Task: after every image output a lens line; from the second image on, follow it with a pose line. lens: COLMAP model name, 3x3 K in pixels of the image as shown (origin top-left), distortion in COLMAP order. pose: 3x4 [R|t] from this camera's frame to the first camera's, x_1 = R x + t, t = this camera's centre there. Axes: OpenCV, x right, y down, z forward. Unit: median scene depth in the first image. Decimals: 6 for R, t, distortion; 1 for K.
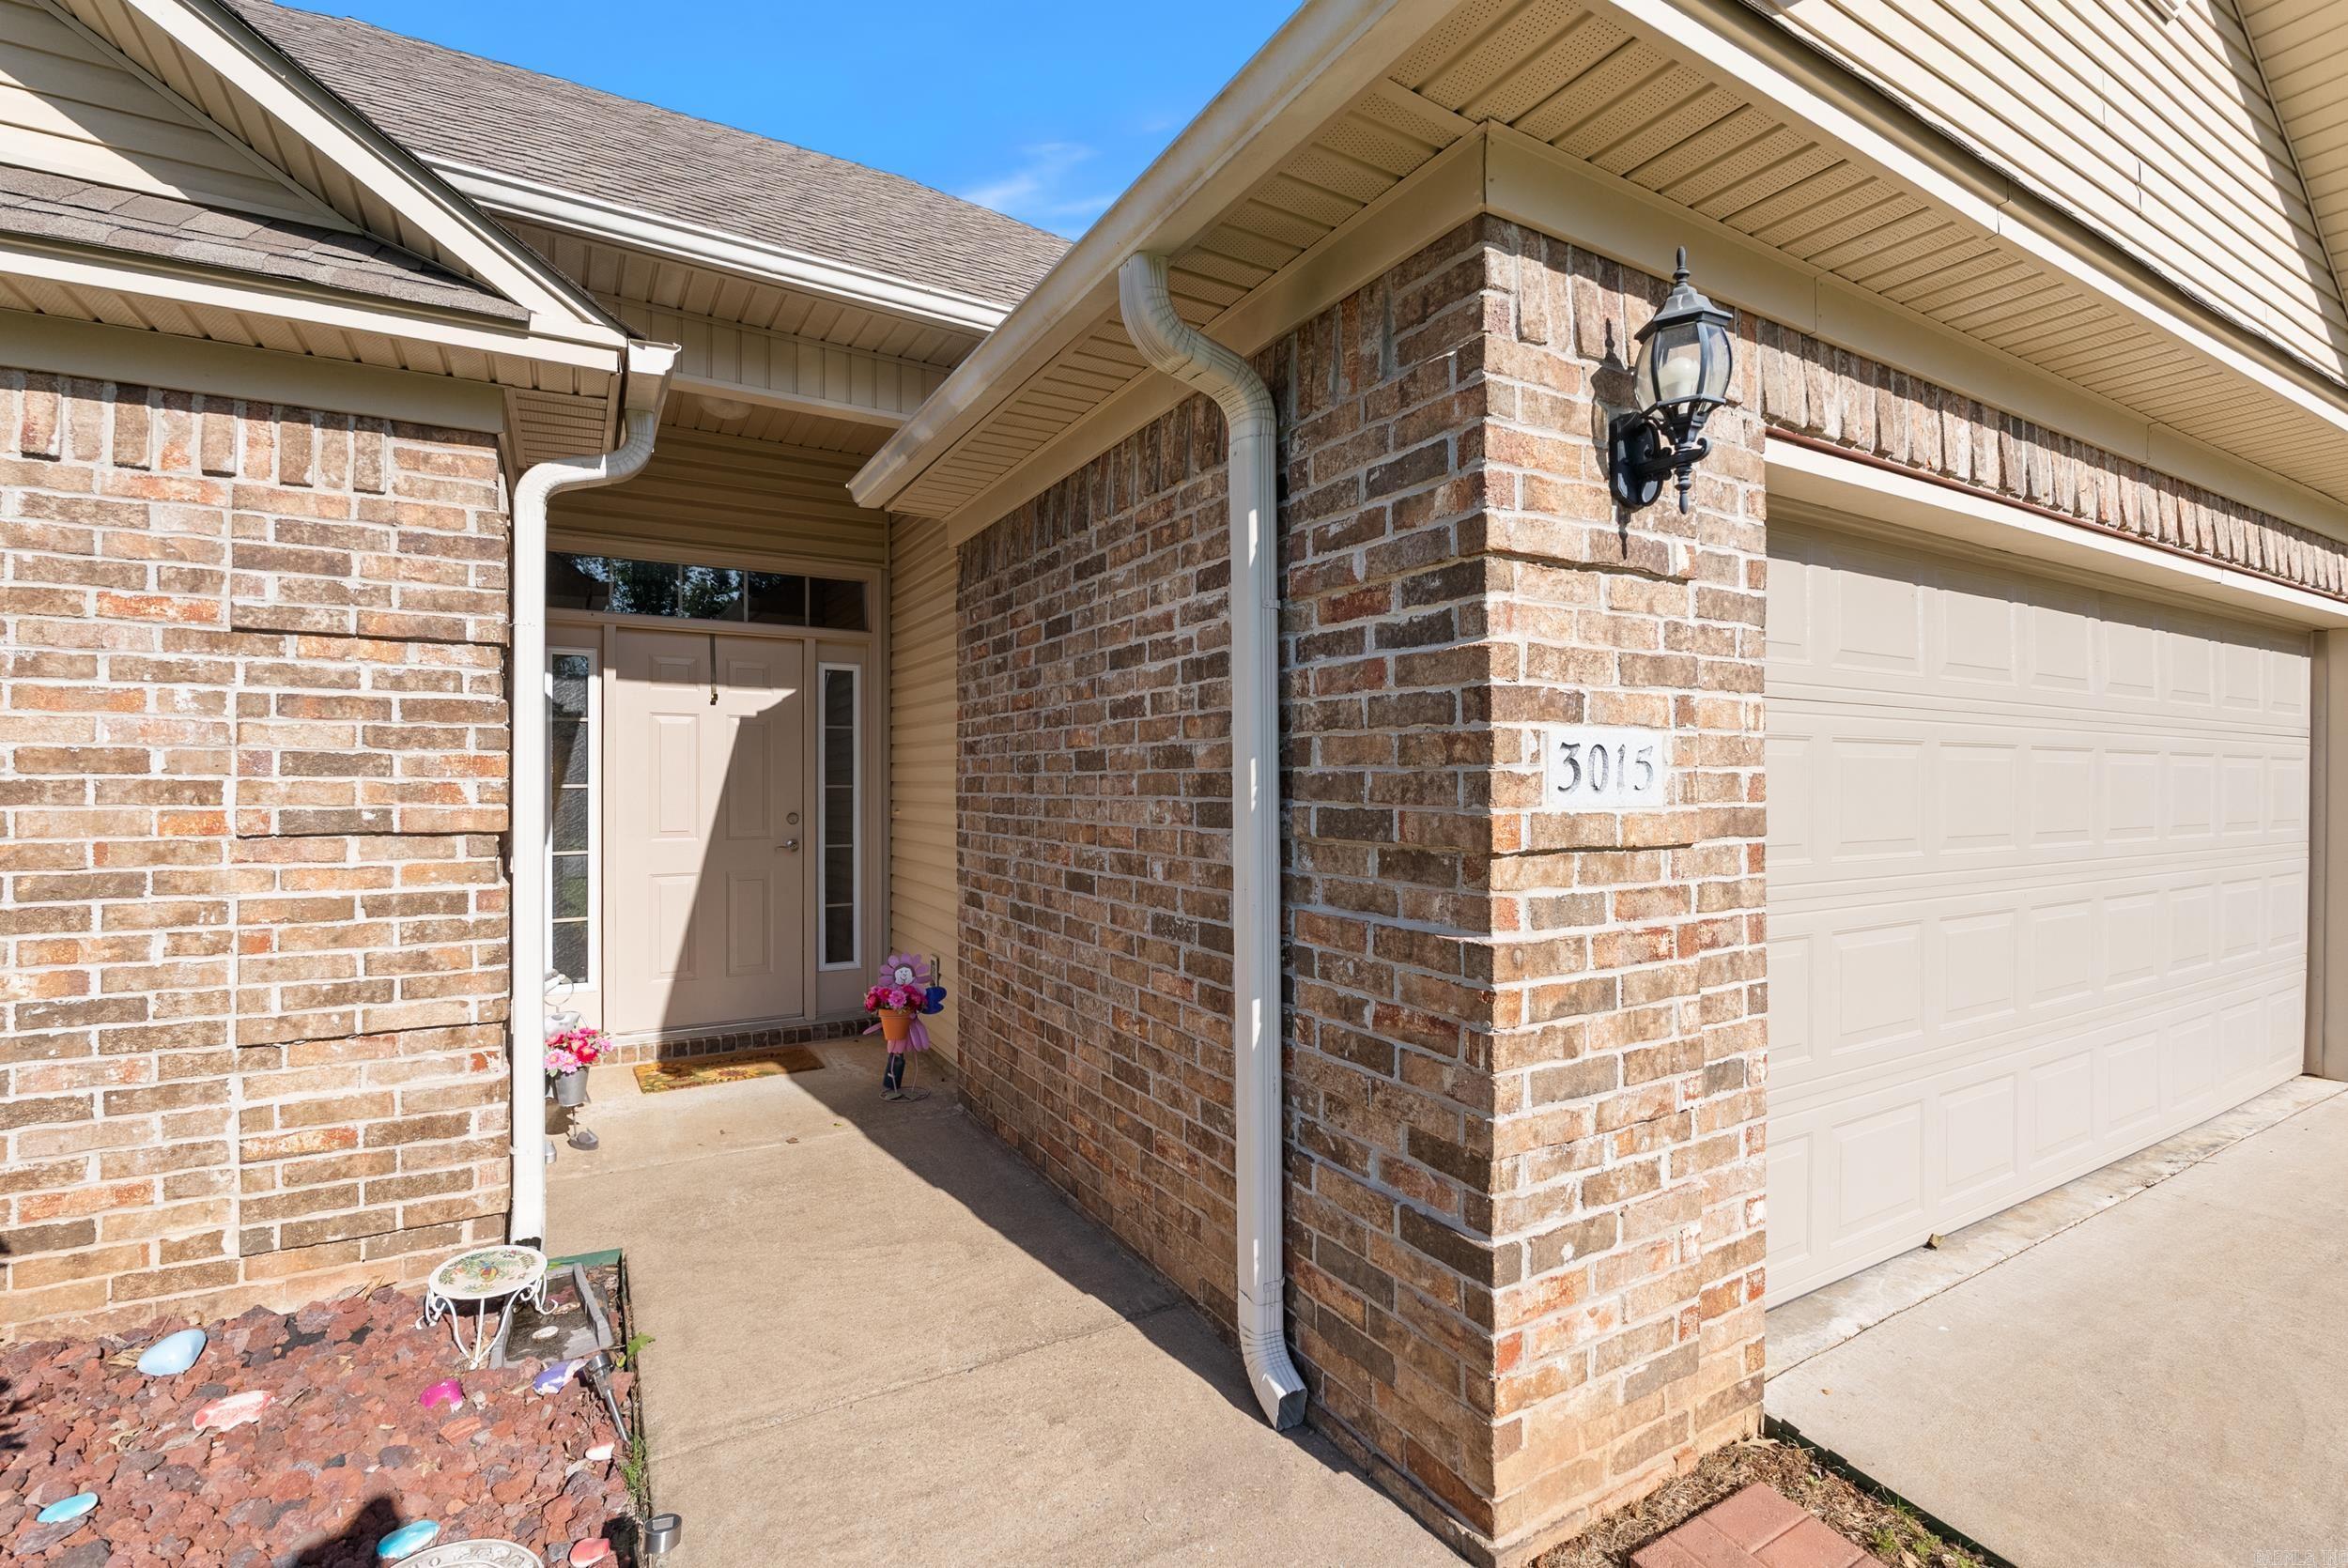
lens RADIAL K [[1031.8, 0, 1182.0], [0, 1031.8, 786.3], [0, 0, 1]] dist [-0.006656, 0.000416]
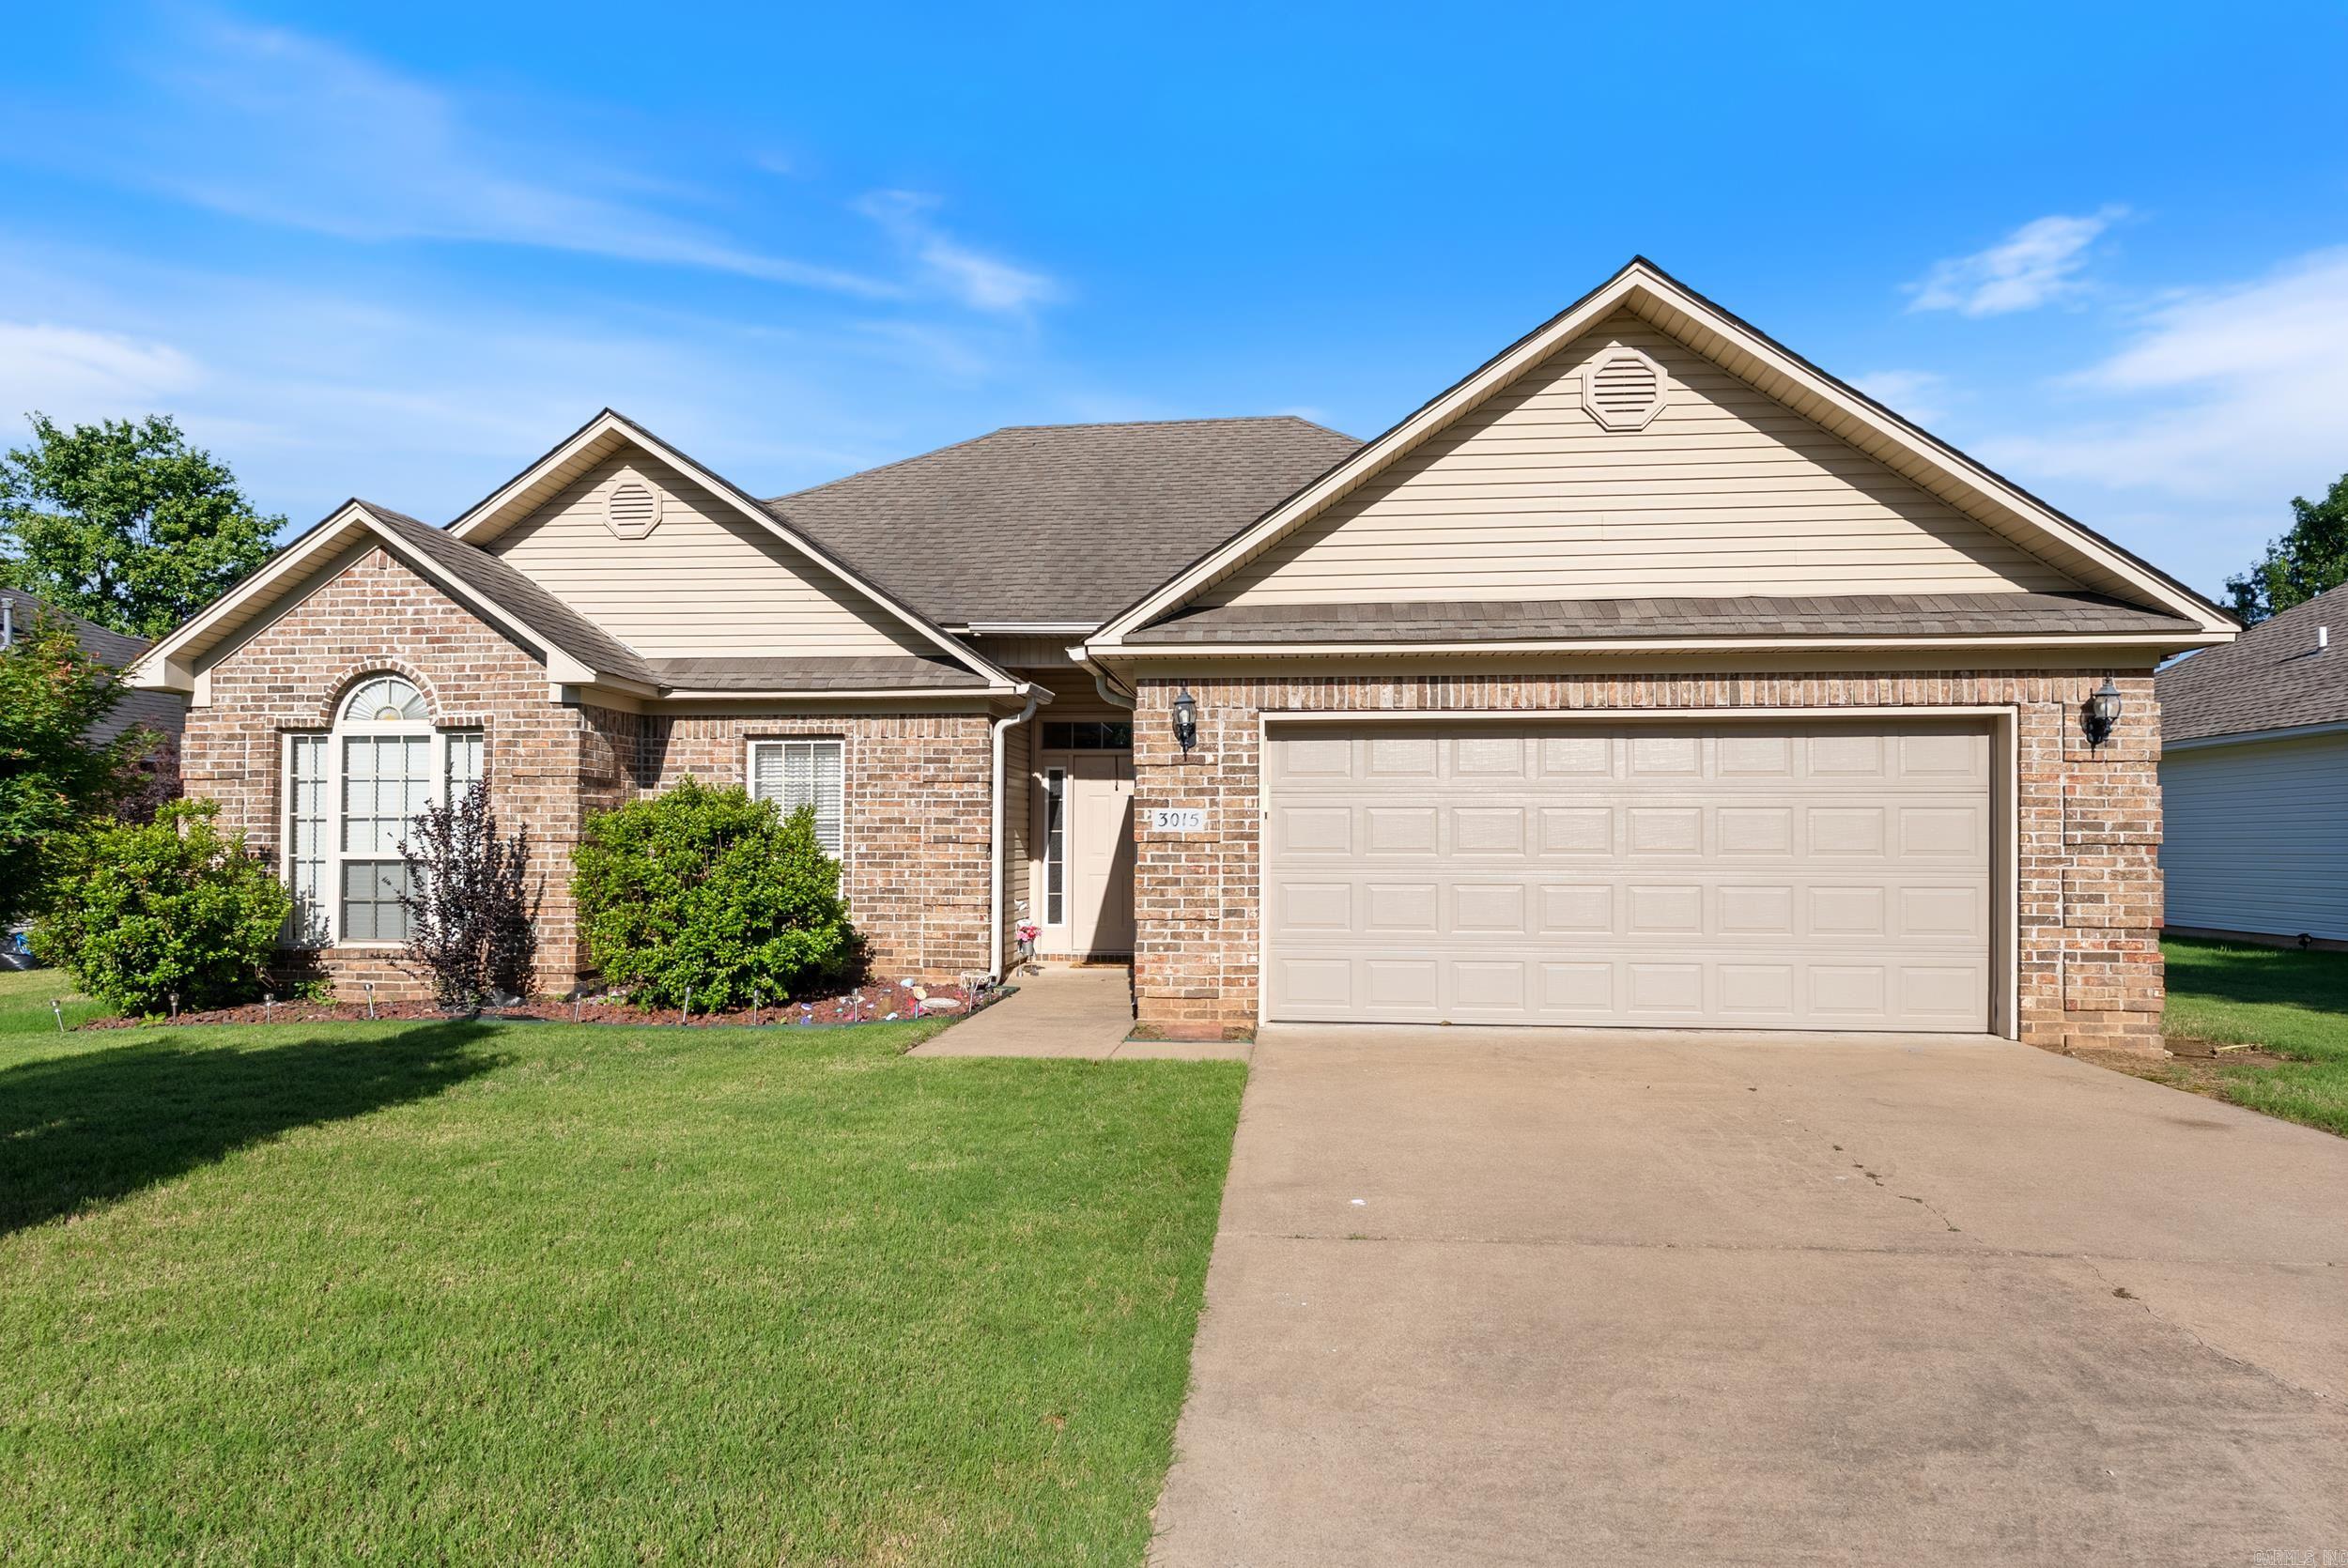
lens RADIAL K [[1319.0, 0, 1182.6], [0, 1319.0, 816.5], [0, 0, 1]] dist [-0.002573, -0.000762]
pose [[0.814385, -0.009466, -0.580248, 2.271661], [-0.003248, 0.999777, -0.020869, 0.049222], [0.580316, 0.018880, 0.814172, -2.024430]]
